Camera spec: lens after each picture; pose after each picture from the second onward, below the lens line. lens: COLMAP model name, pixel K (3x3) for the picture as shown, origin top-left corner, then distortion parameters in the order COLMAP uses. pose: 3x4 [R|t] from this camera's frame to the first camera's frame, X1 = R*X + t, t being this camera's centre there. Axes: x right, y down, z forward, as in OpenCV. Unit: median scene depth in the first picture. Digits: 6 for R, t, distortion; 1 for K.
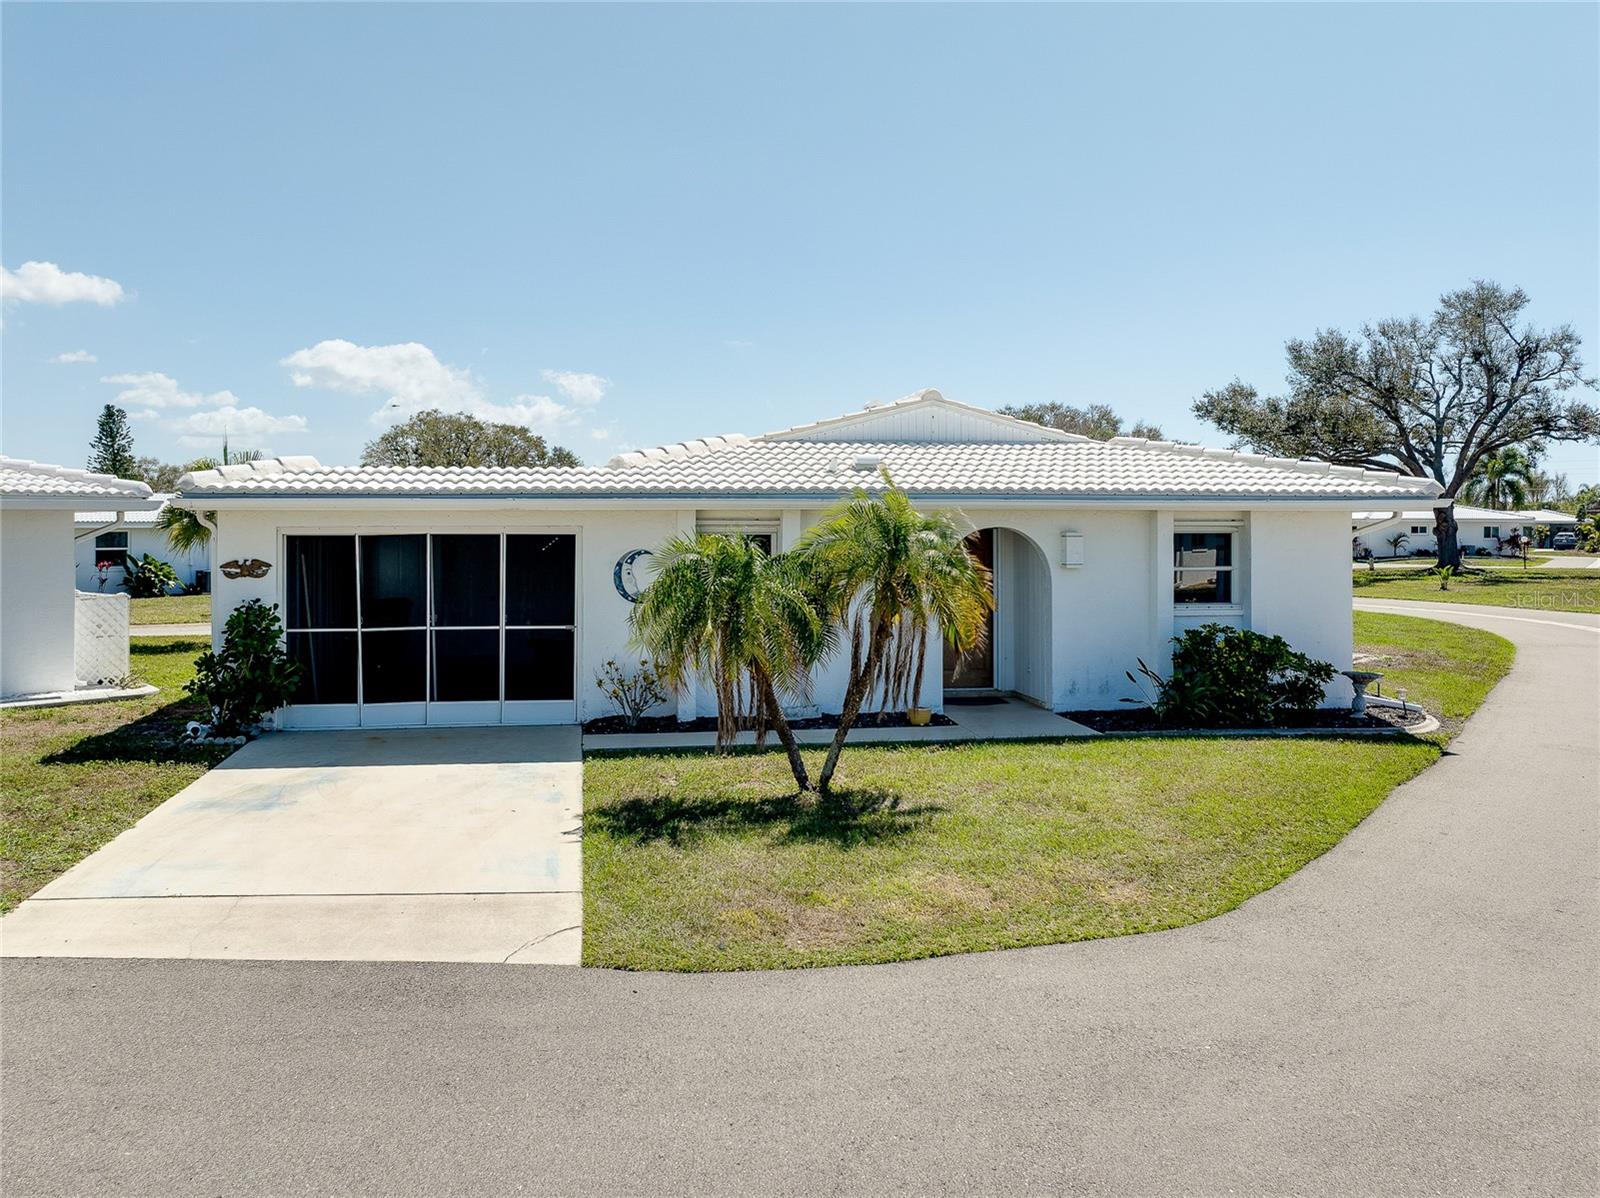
lens RADIAL K [[1240.3, 0, 726.6], [0, 1240.3, 527.6], [0, 0, 1]] dist [-0.026594, 0.005131]
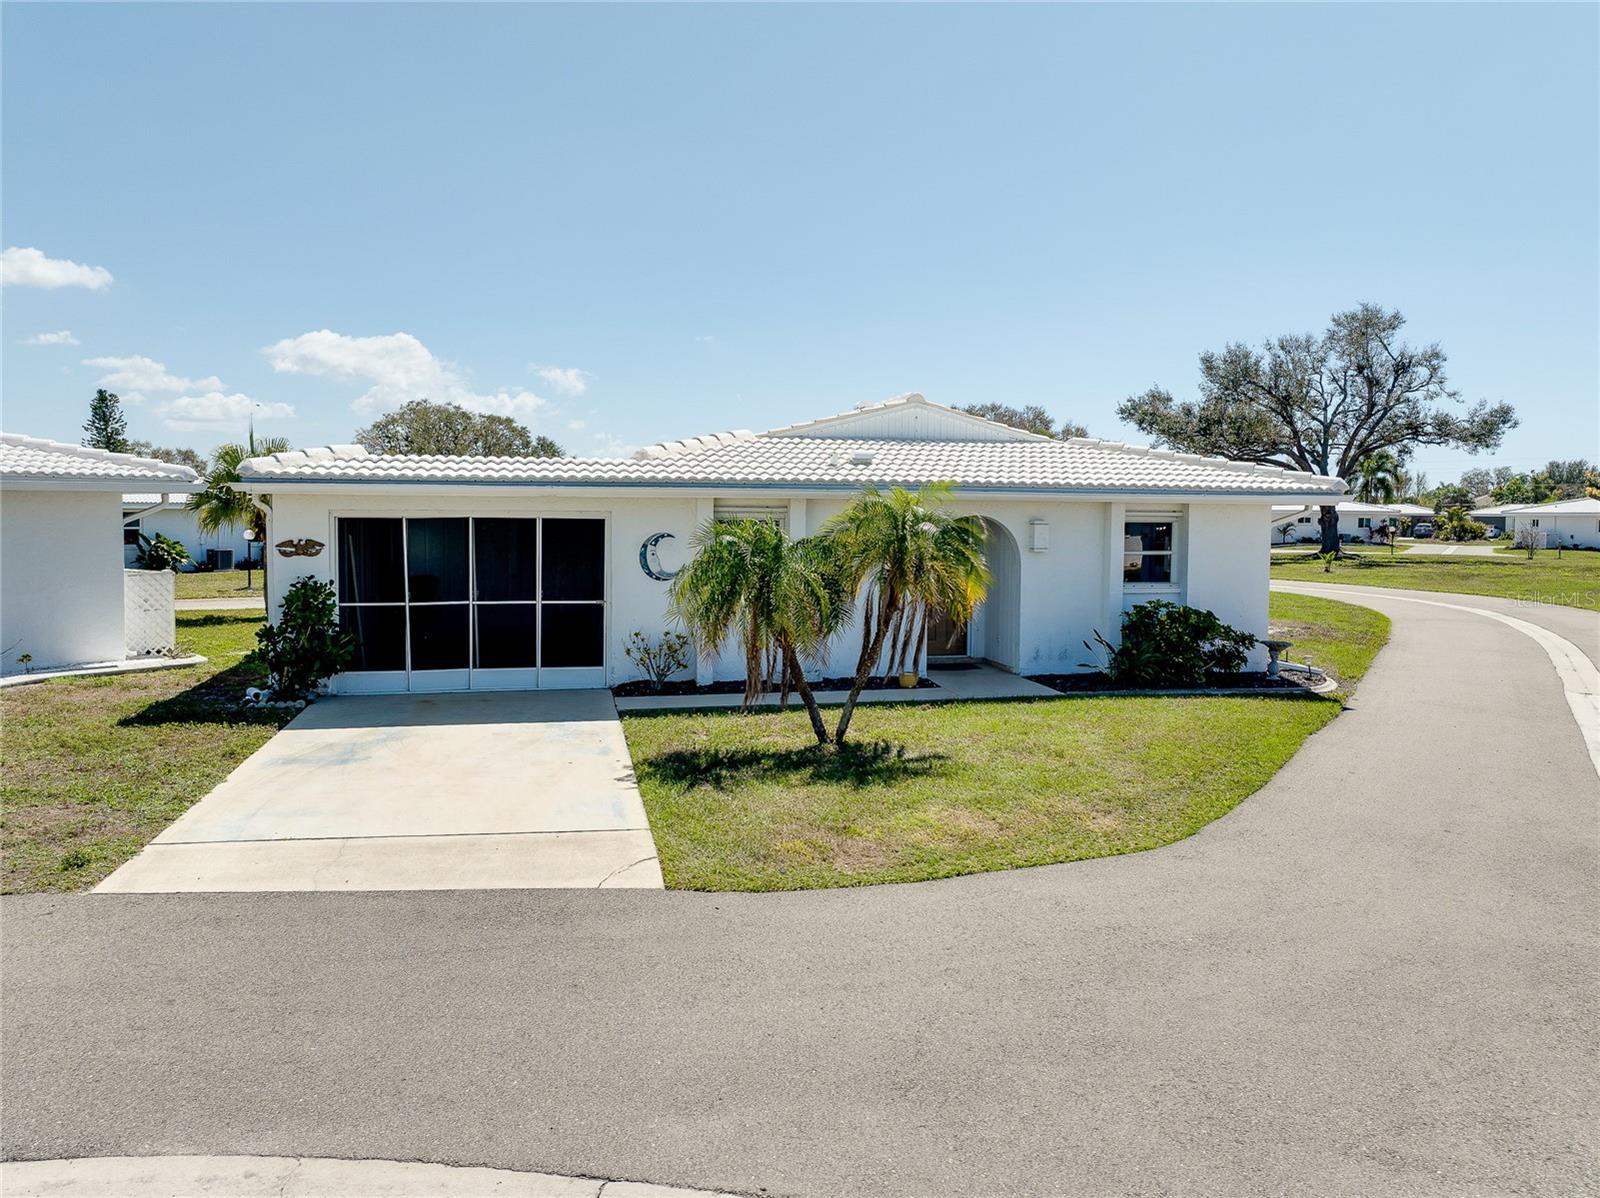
lens RADIAL K [[1130.0, 0, 800.6], [0, 1130.0, 578.0], [0, 0, 1]] dist [-0.020440, -0.005307]
pose [[0.995401, 0.003472, 0.095735, -0.042683], [-0.008978, 0.998326, 0.057140, -0.000824], [-0.095376, -0.057736, 0.993766, -0.026025]]
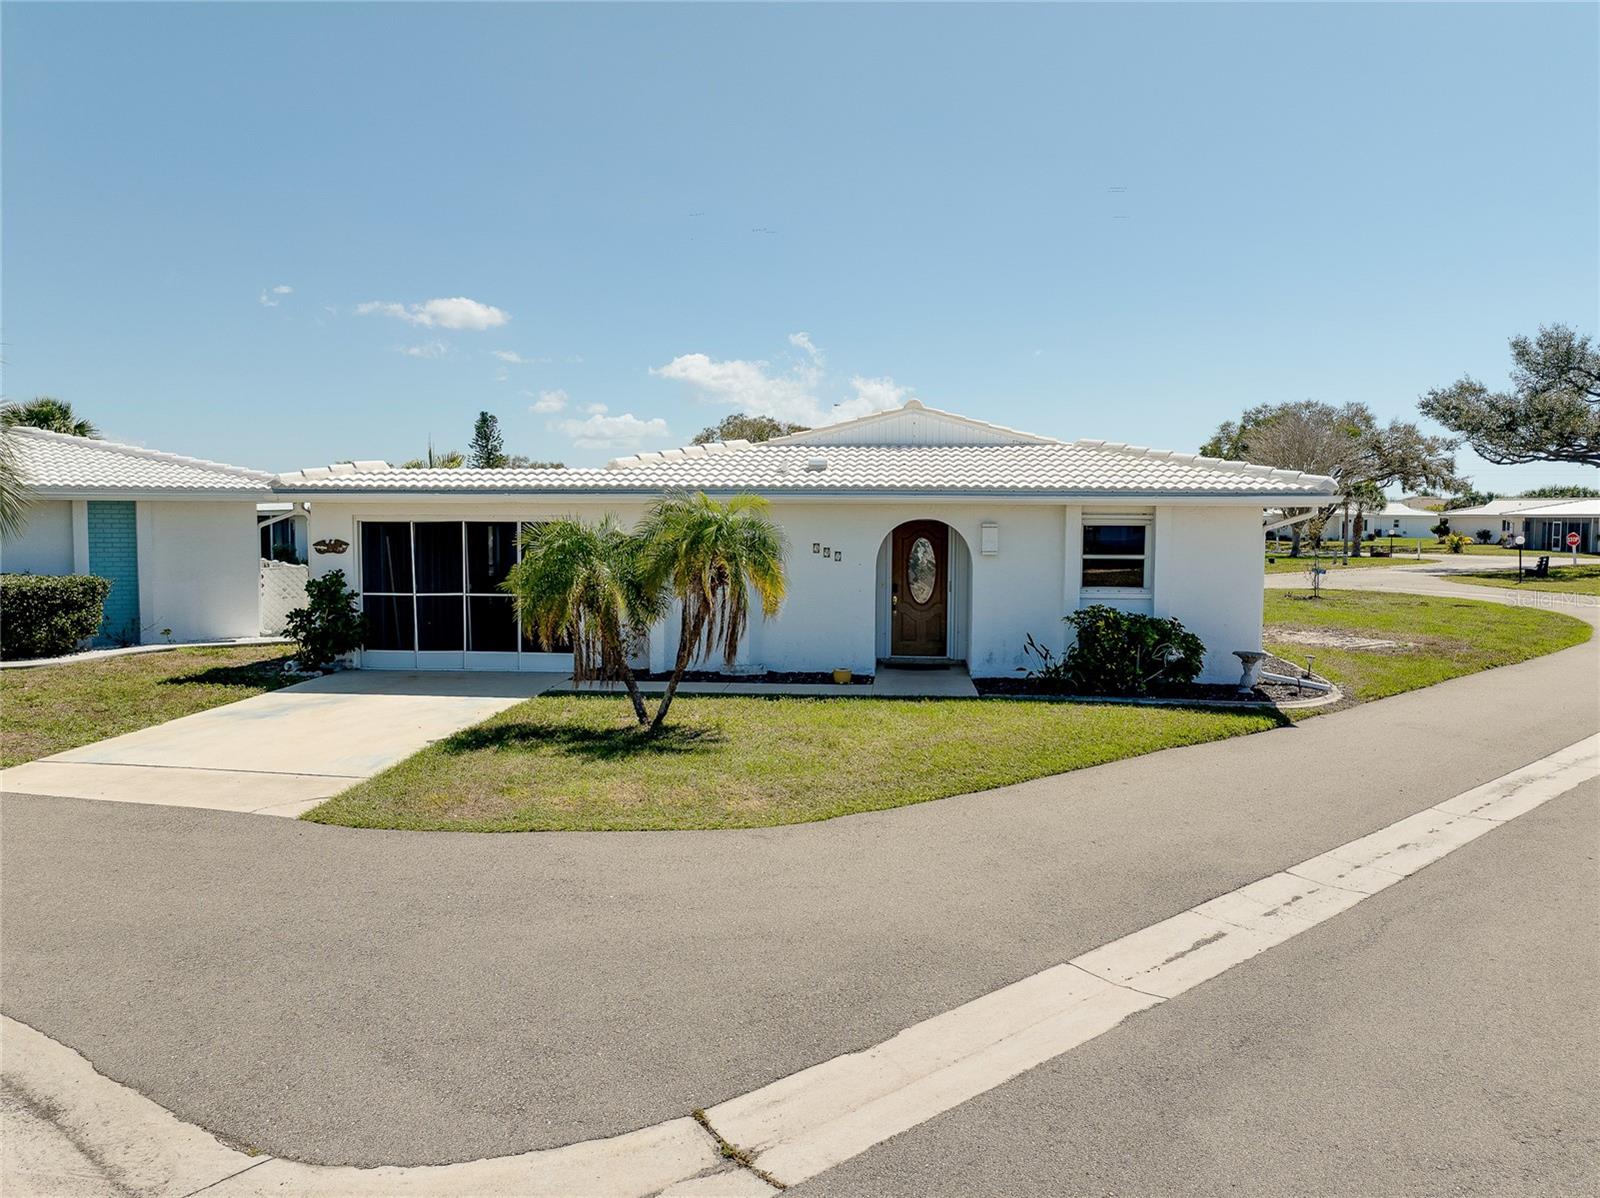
lens RADIAL K [[1123.2, 0, 805.5], [0, 1123.2, 594.9], [0, 0, 1]] dist [-0.029210, 0.005194]
pose [[0.978197, 0.020695, -0.206646, 0.334034], [-0.006528, 0.997595, 0.069007, -0.000929], [0.207577, -0.066153, 0.975979, -0.061586]]
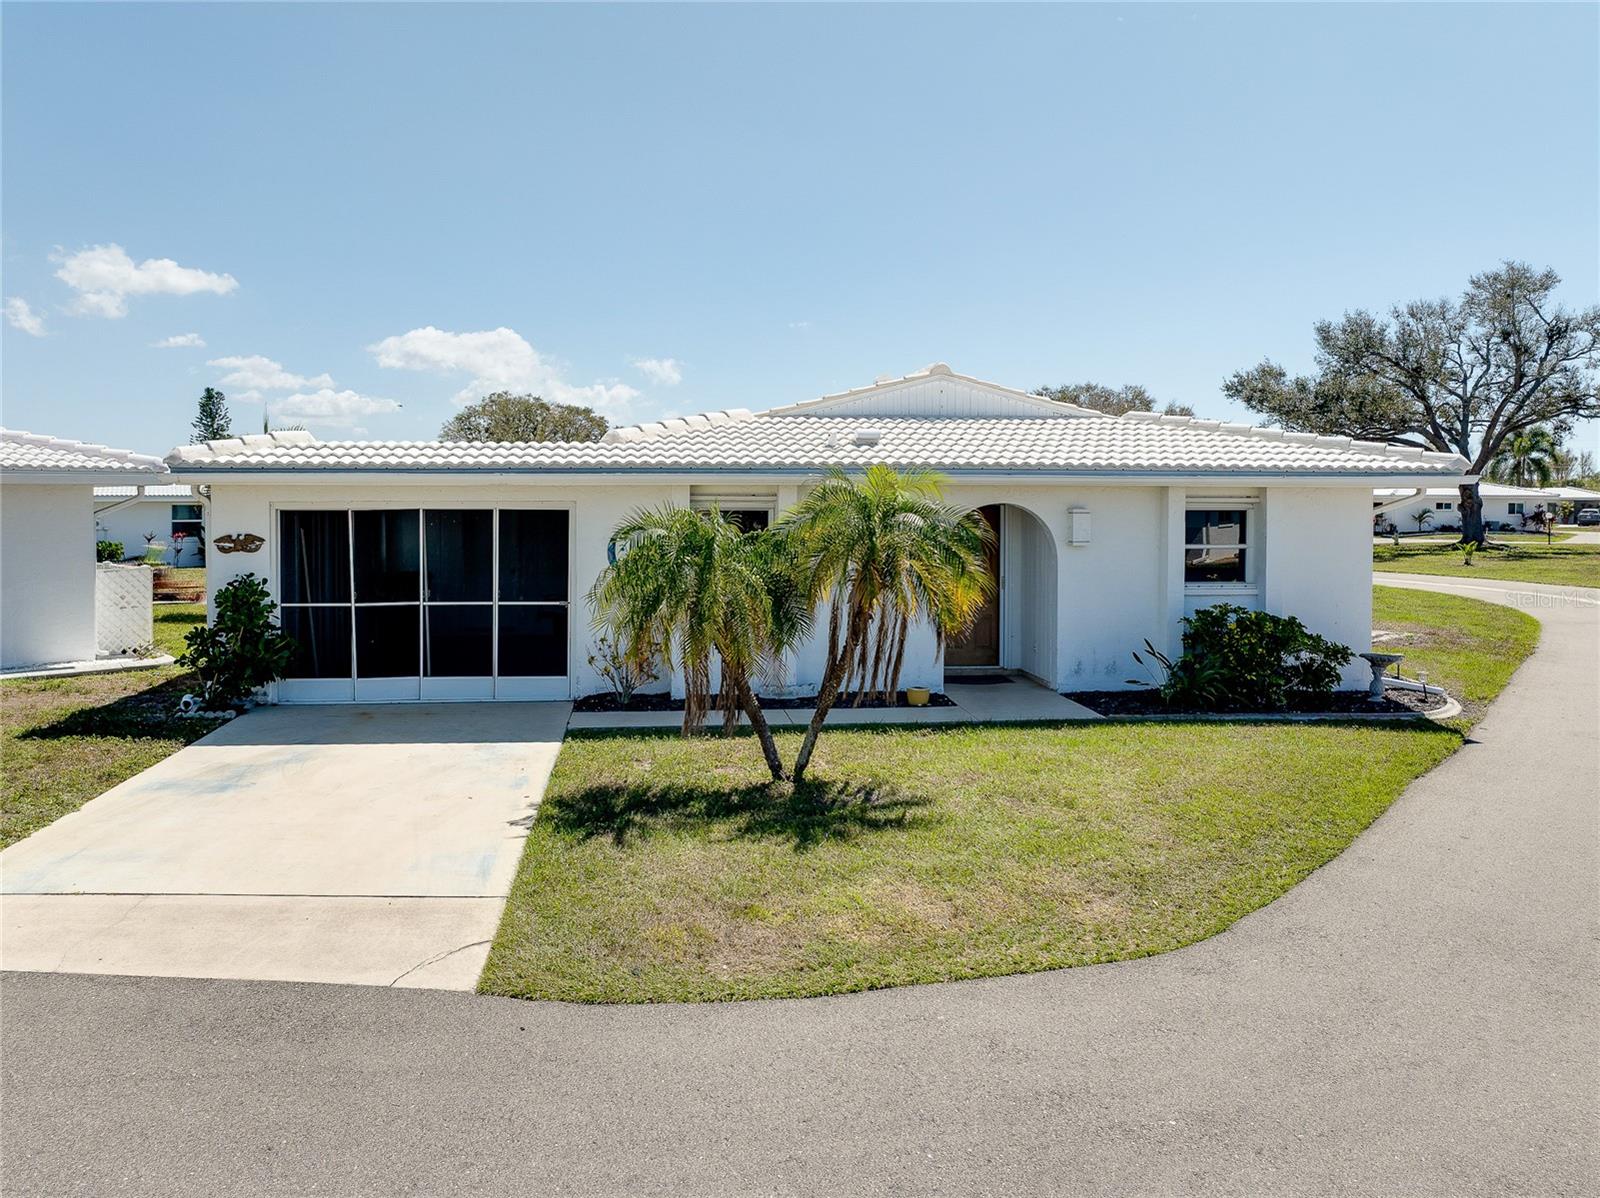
lens RADIAL K [[1155.3, 0, 730.2], [0, 1155.3, 534.5], [0, 0, 1]] dist [-0.039047, 0.020318]
pose [[0.998923, 0.003618, -0.046249, 0.047888], [-0.002314, 0.999599, 0.028219, -0.000845], [0.046333, -0.028082, 0.998531, 0.084754]]
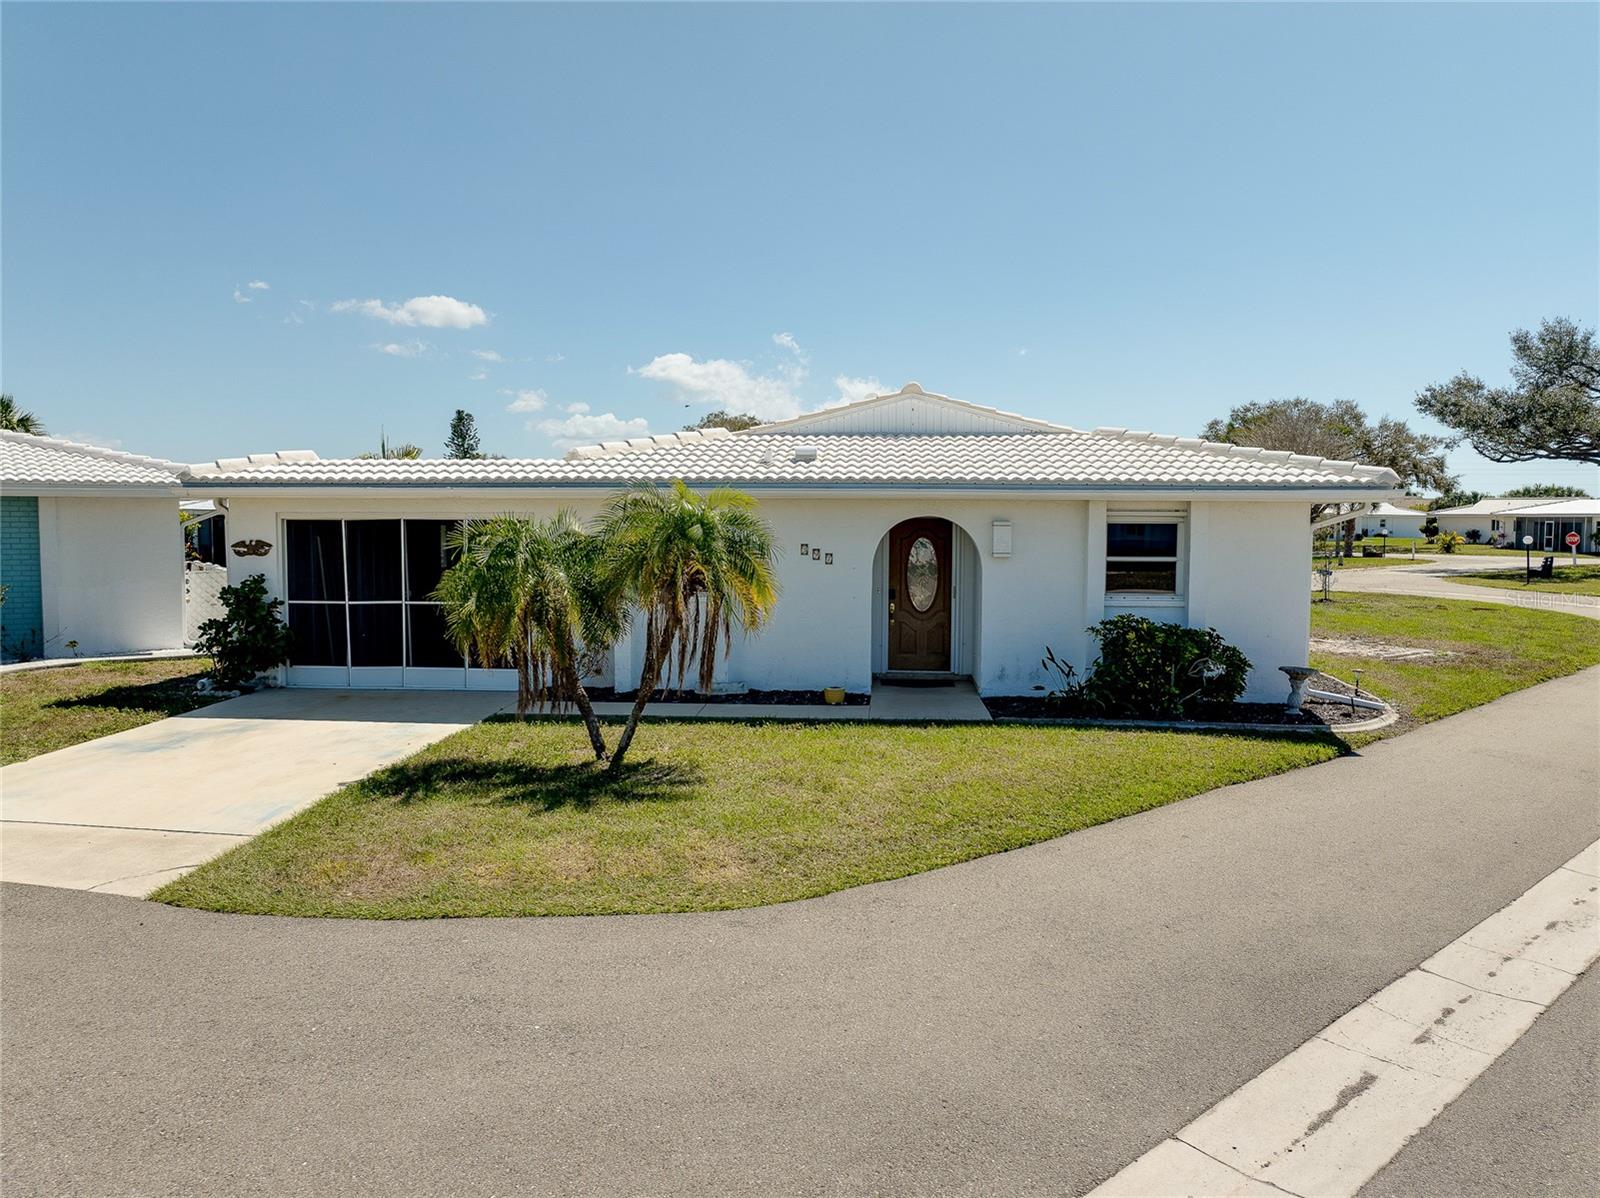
lens RADIAL K [[1123.2, 0, 805.5], [0, 1123.2, 594.9], [0, 0, 1]] dist [-0.029210, 0.005194]
pose [[0.981538, 0.019303, -0.190291, 0.302412], [-0.006281, 0.997611, 0.068798, 0.001680], [0.191164, -0.066332, 0.979314, 0.065411]]
